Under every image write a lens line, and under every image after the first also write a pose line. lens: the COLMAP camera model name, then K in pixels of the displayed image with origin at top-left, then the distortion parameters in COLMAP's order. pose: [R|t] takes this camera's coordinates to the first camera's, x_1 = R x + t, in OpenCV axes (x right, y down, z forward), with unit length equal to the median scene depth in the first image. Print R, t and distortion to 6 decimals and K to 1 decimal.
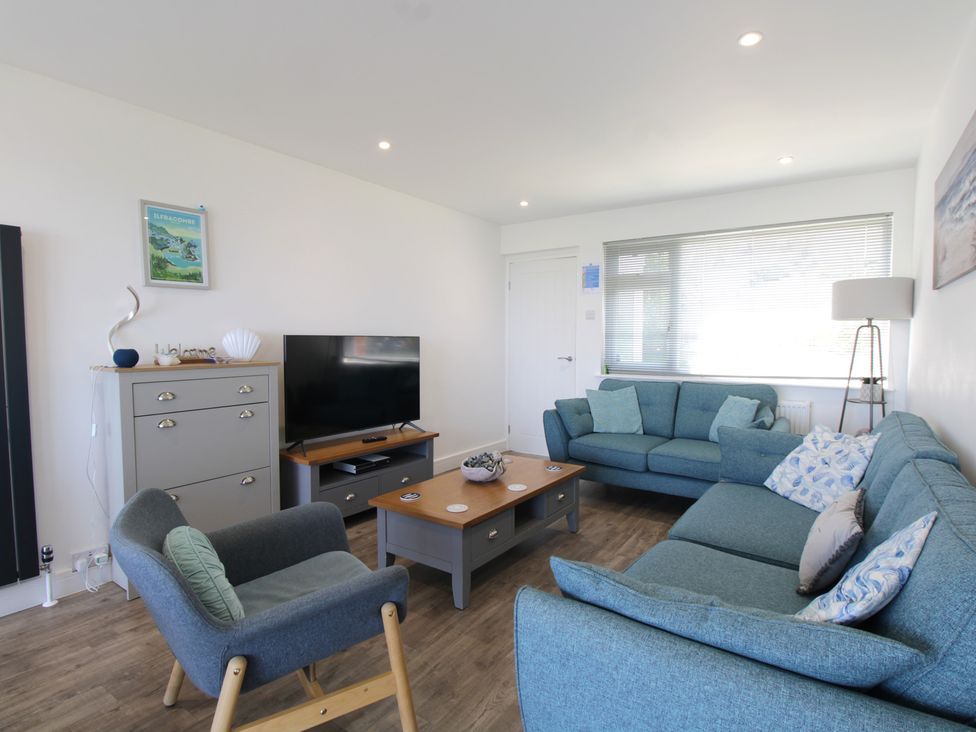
lens RADIAL K [[525.3, 0, 482.6], [0, 525.3, 349.2], [0, 0, 1]] dist [-0.006197, -0.013568]
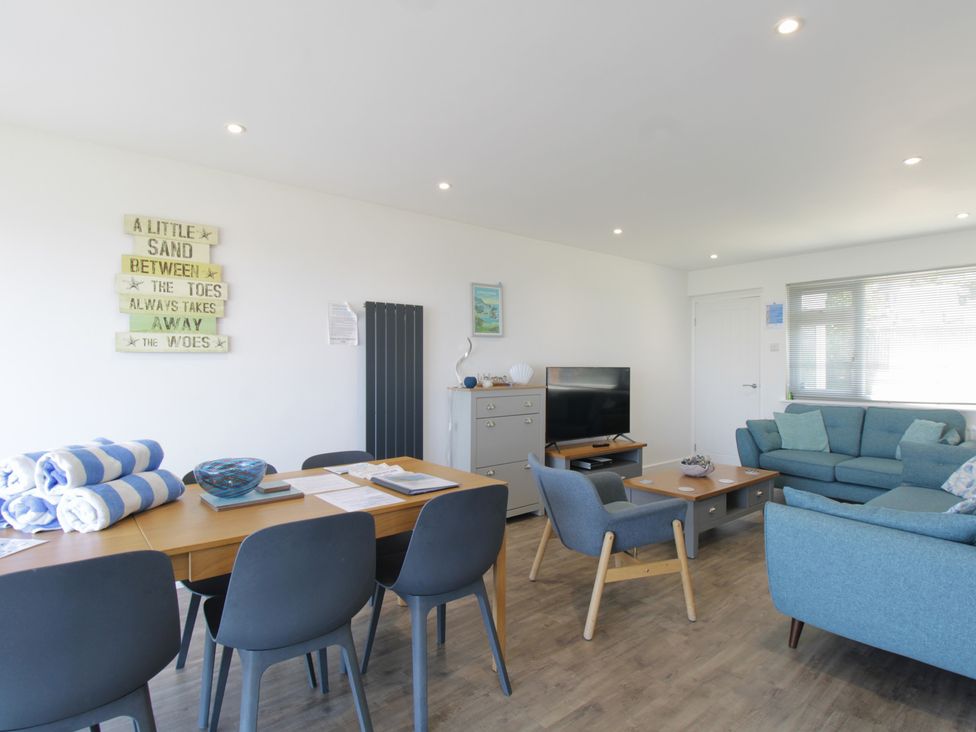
lens RADIAL K [[525.3, 0, 485.1], [0, 525.3, 356.6], [0, 0, 1]] dist [-0.006197, -0.013568]
pose [[0.962337, -0.006610, -0.271778, -0.149534], [-0.003618, 0.999305, -0.037112, -0.001600], [0.271834, 0.036698, 0.961644, -0.430952]]
